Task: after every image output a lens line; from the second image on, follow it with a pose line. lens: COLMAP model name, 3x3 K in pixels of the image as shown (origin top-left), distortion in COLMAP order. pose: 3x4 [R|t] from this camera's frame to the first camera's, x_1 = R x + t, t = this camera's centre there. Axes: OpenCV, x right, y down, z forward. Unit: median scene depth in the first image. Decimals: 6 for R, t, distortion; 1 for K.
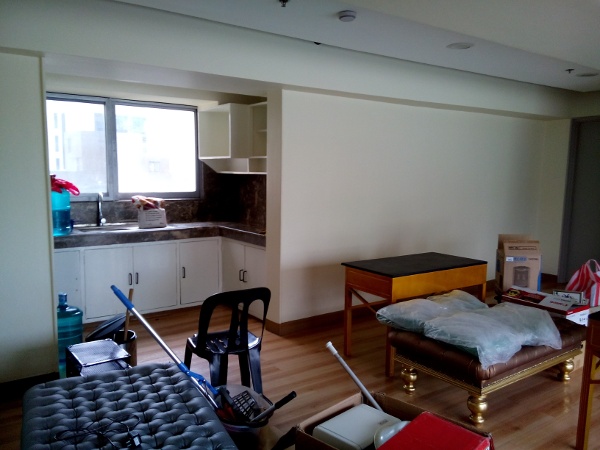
lens RADIAL K [[503.8, 0, 300.4], [0, 503.8, 239.6], [0, 0, 1]] dist [0.114550, -0.155124]
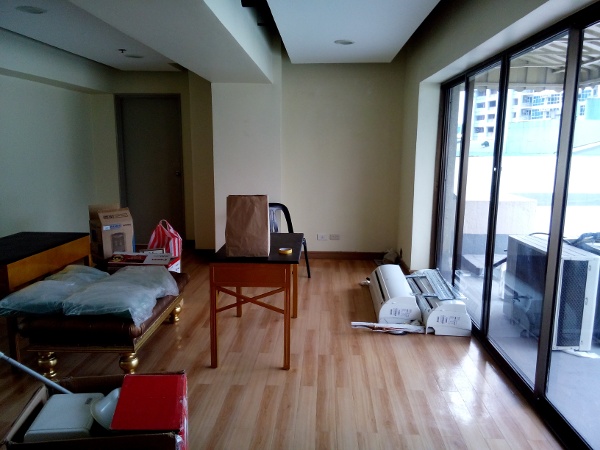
lens RADIAL K [[503.8, 0, 300.4], [0, 503.8, 239.6], [0, 0, 1]] dist [0.114550, -0.155124]
pose [[0.624898, -0.149457, 0.766267, -0.192137], [0.106582, 0.988647, 0.105912, -0.008706], [-0.773397, 0.015486, 0.633733, 0.029781]]
